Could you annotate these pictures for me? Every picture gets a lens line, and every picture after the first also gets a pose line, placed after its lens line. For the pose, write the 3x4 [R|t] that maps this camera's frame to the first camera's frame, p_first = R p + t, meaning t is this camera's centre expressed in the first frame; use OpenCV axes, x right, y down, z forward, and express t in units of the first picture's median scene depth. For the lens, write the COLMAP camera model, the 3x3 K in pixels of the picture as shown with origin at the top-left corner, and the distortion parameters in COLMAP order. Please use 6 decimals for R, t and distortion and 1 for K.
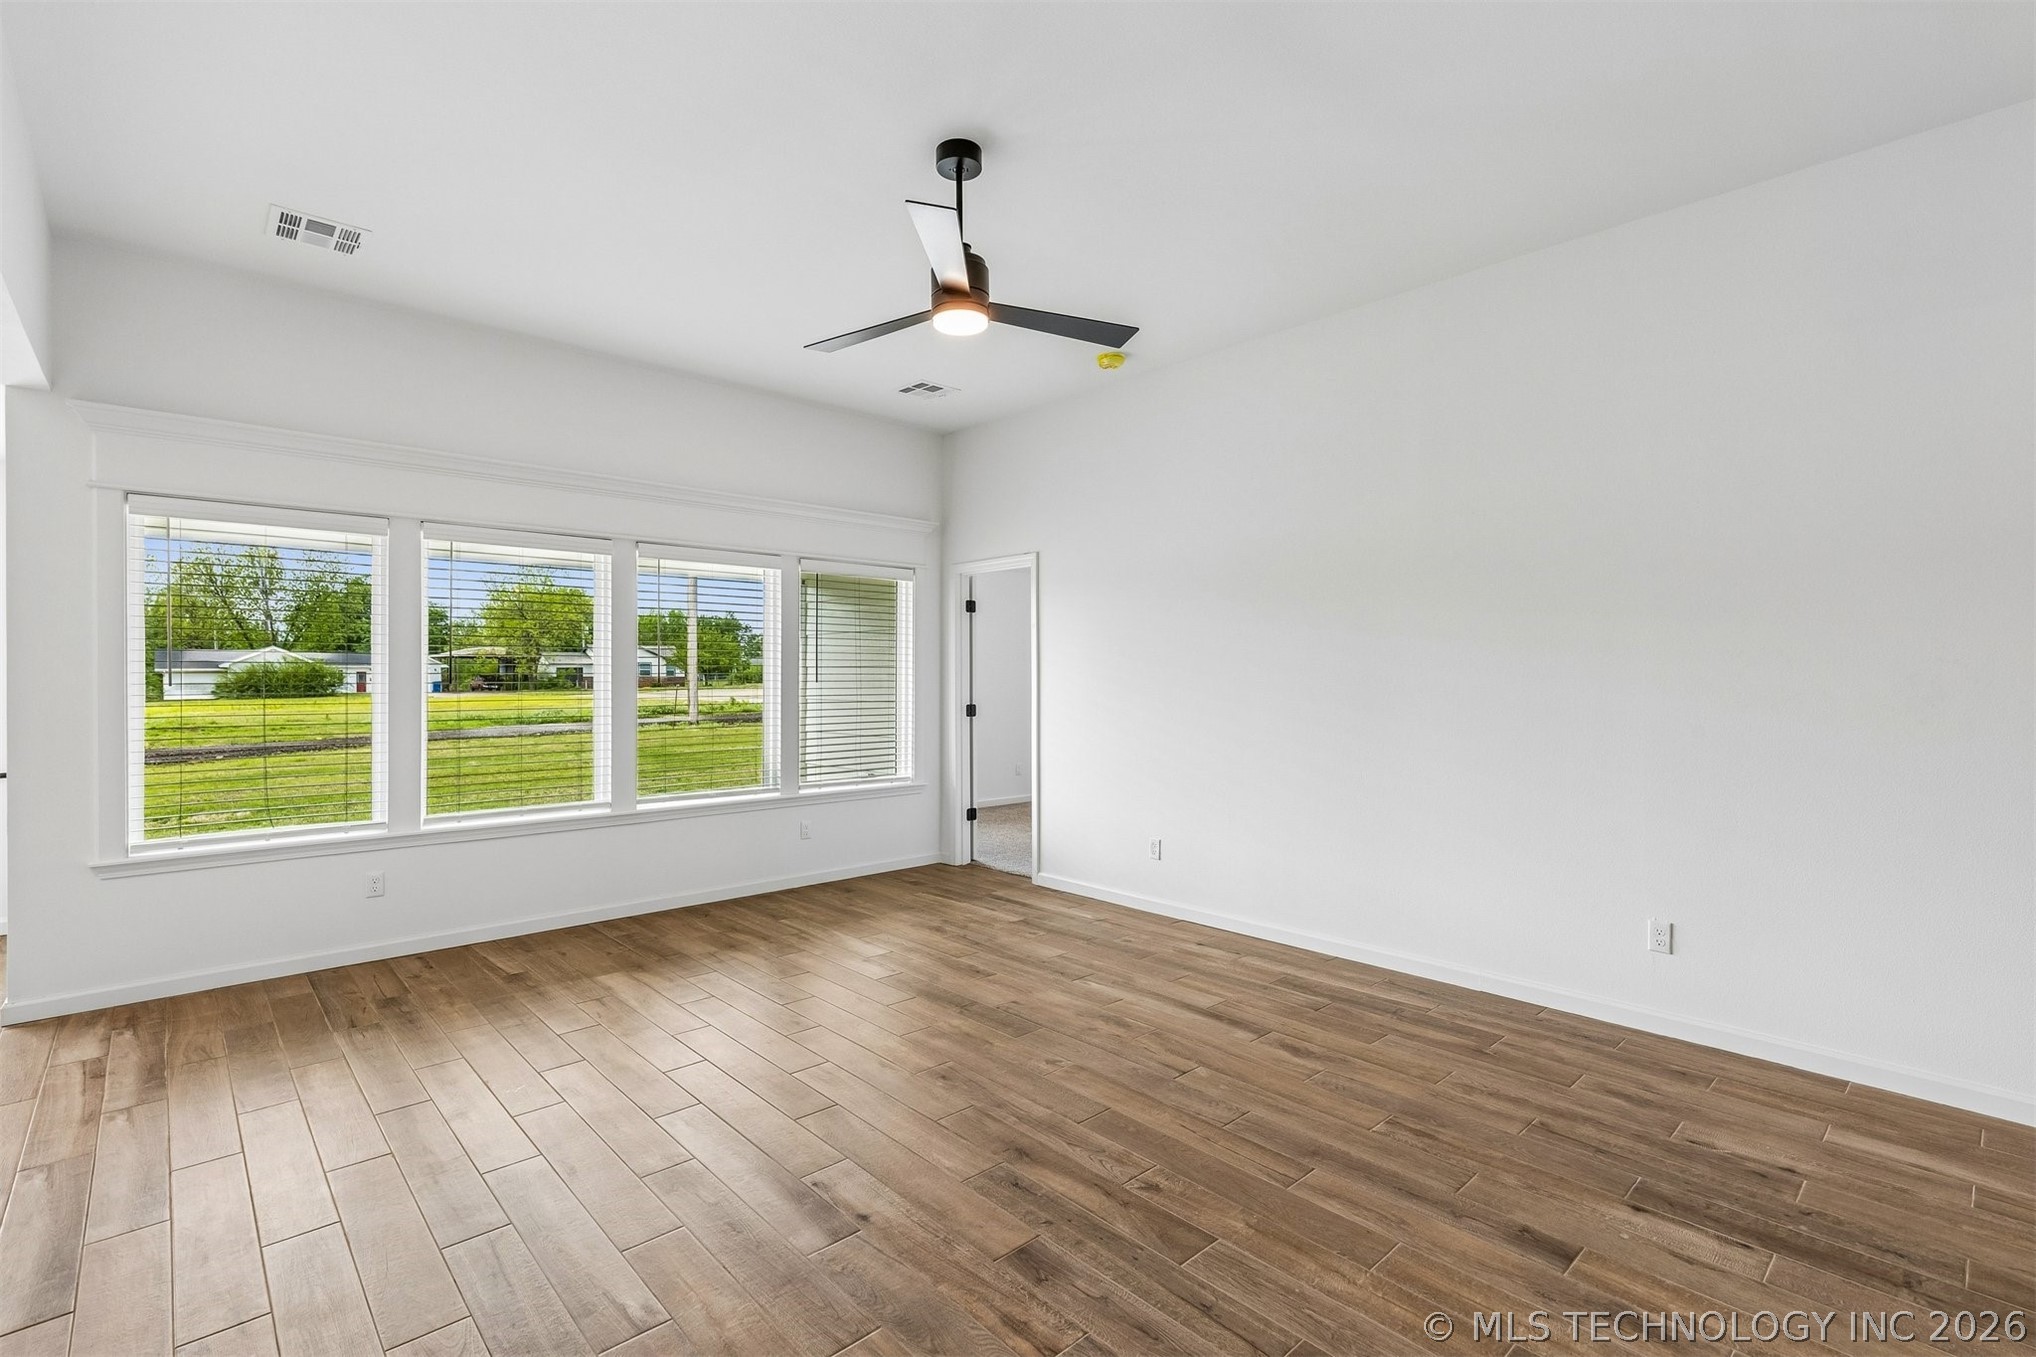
lens RADIAL K [[917.9, 0, 1017.2], [0, 917.9, 685.5], [0, 0, 1]] dist [0.004904, -0.000176]
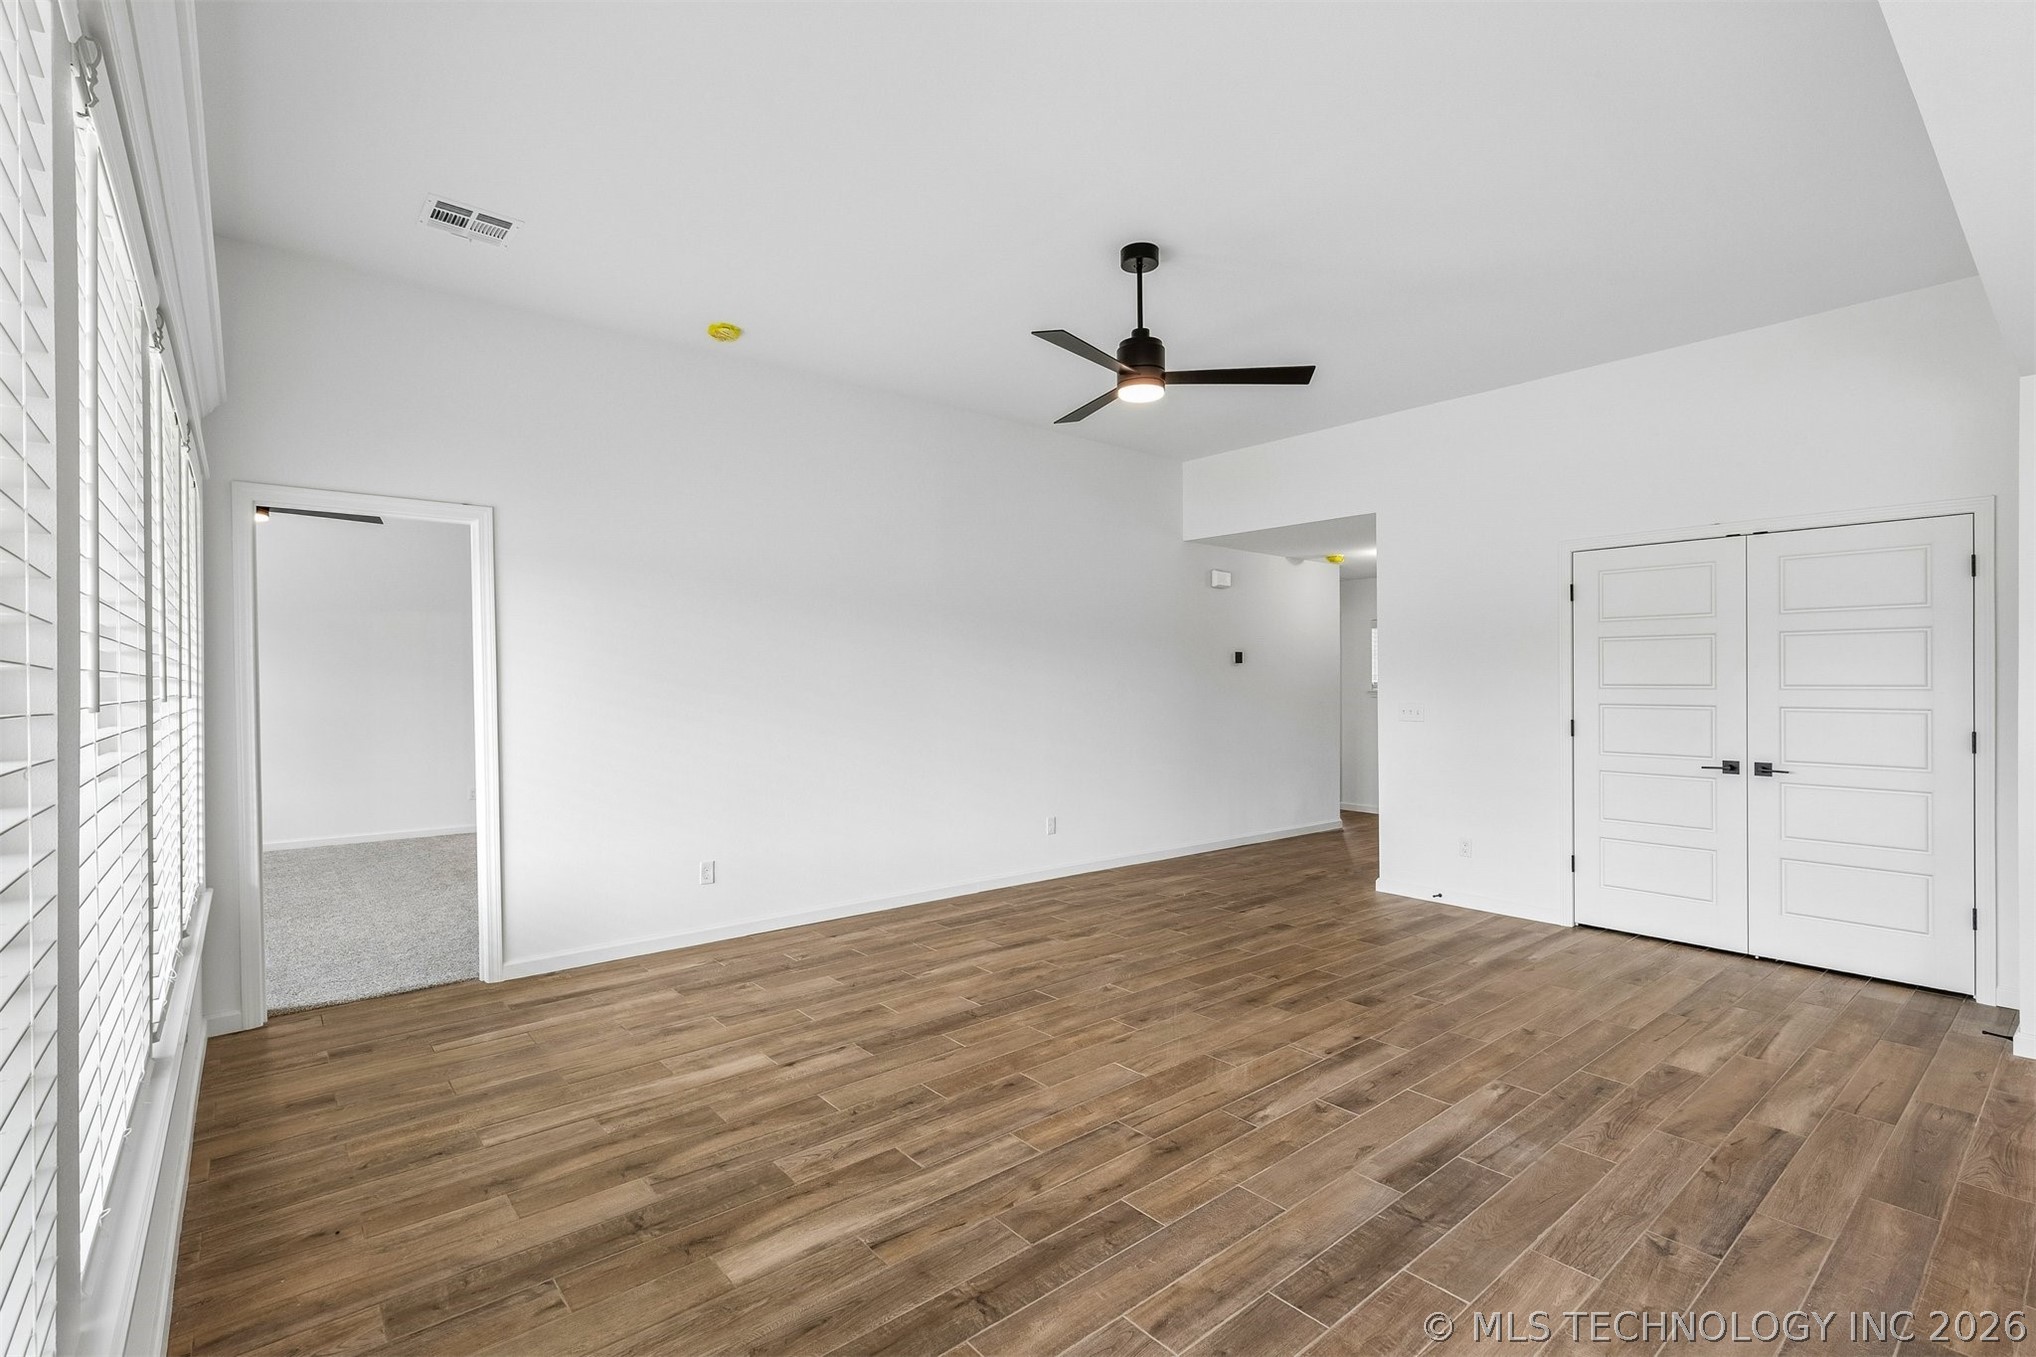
lens RADIAL K [[917.9, 0, 1017.2], [0, 917.9, 685.5], [0, 0, 1]] dist [0.004904, -0.000176]
pose [[0.054951, -0.001333, 0.998488, -1.119610], [0.010942, 0.999940, 0.000733, -0.008079], [-0.998429, 0.010885, 0.054962, 0.959677]]
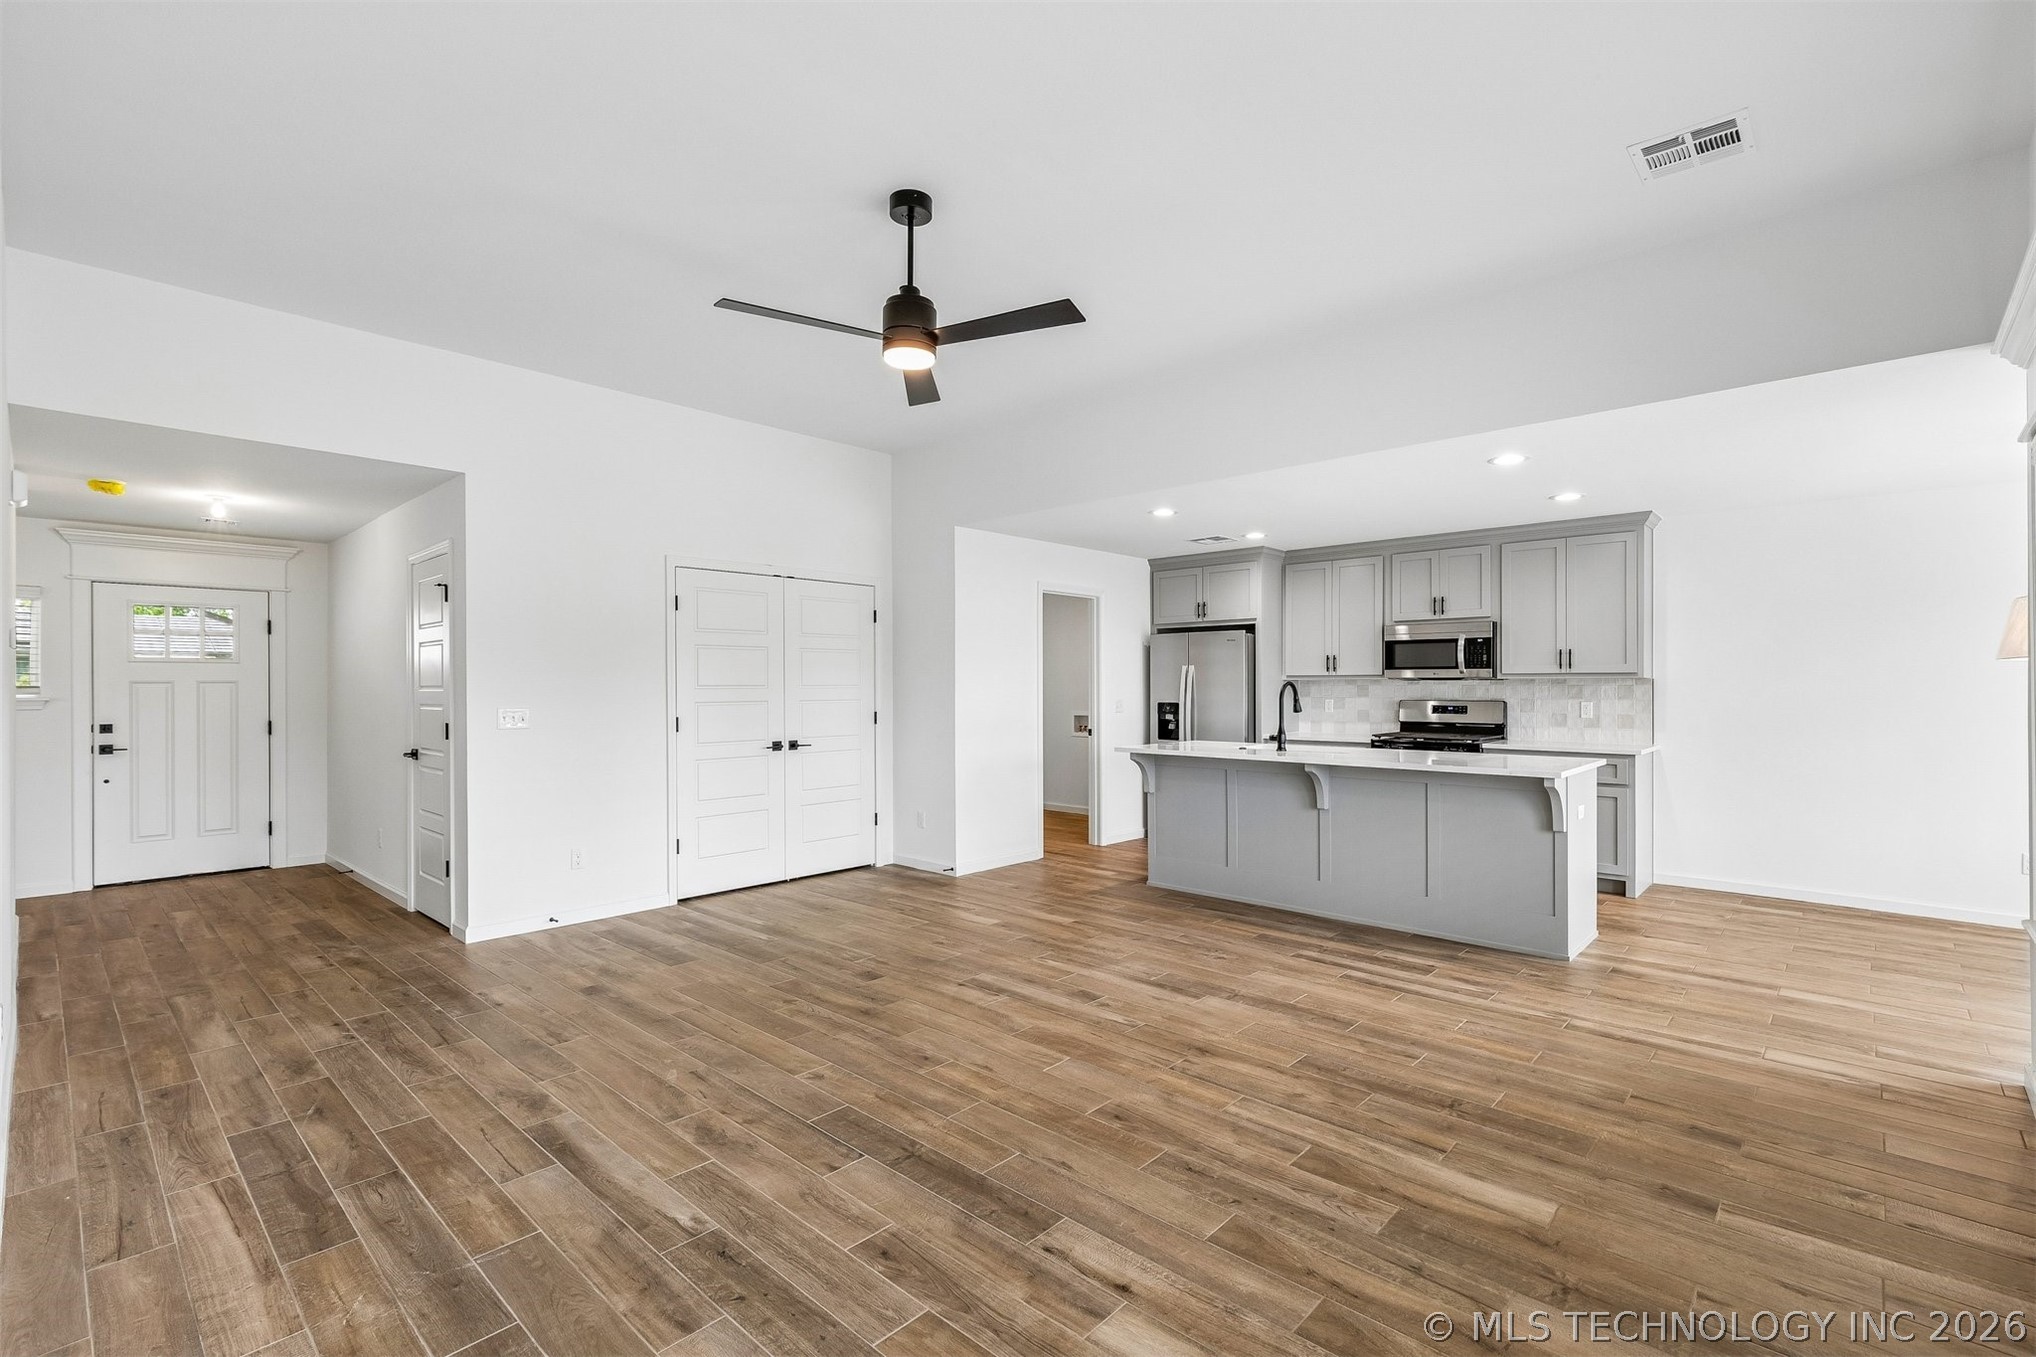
lens RADIAL K [[917.9, 0, 1017.2], [0, 917.9, 685.5], [0, 0, 1]] dist [0.004904, -0.000176]
pose [[-0.997410, 0.002402, -0.071879, -0.096486], [0.001454, 0.999911, 0.013234, -0.019923], [0.071905, 0.013096, -0.997326, 1.820450]]
